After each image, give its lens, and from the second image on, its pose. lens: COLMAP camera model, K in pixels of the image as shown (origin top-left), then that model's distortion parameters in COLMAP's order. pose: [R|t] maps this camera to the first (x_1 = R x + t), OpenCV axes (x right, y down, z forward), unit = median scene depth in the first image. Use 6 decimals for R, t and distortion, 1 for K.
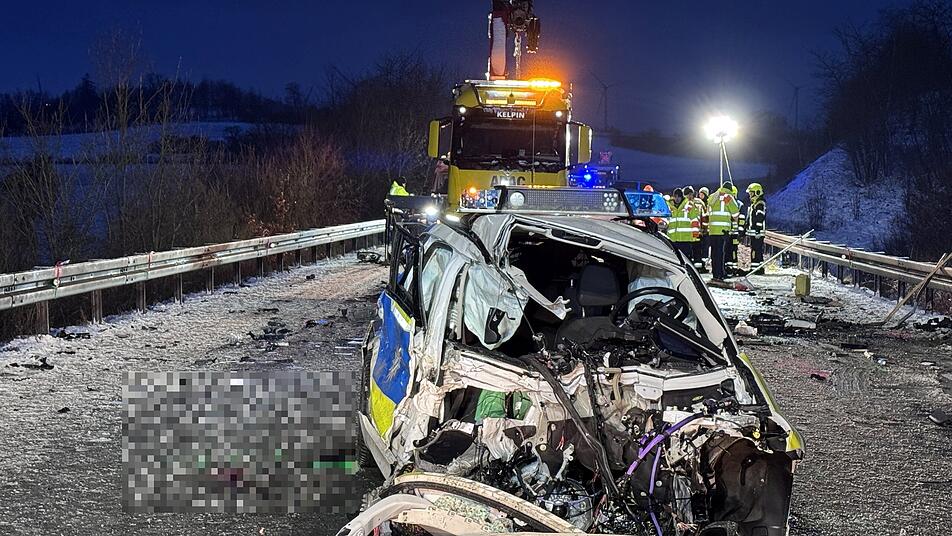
lens RADIAL K [[1692.5, 0, 476.6], [0, 1692.5, 272.6], [0, 0, 1]] dist [0.041698, 0.000000]
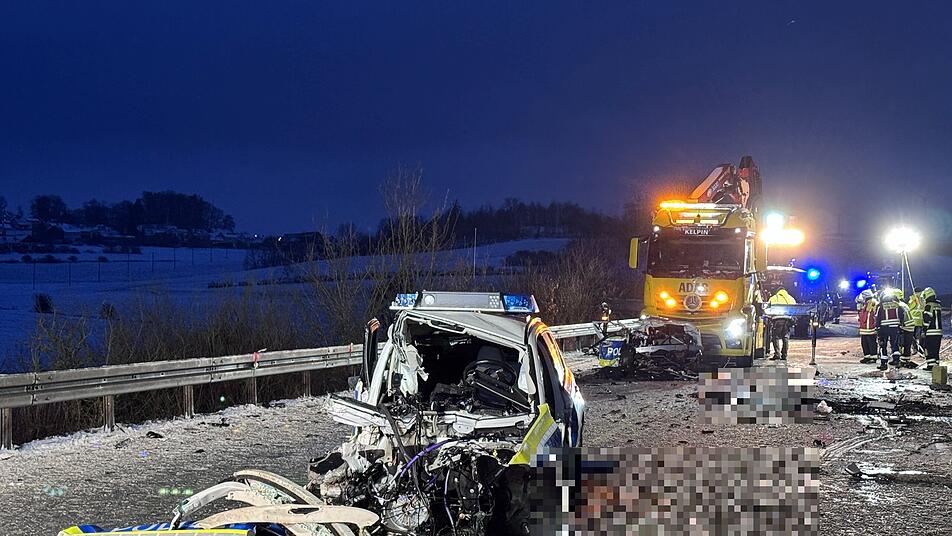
lens RADIAL K [[1507.9, 0, 475.4], [0, 1507.9, 264.0], [0, 0, 1]] dist [0.049979, 0.000000]
pose [[0.974796, -0.012370, -0.222754, 0.221455], [-0.003275, 0.997561, -0.069730, 0.010025], [0.223074, 0.068702, 0.972378, -0.160824]]
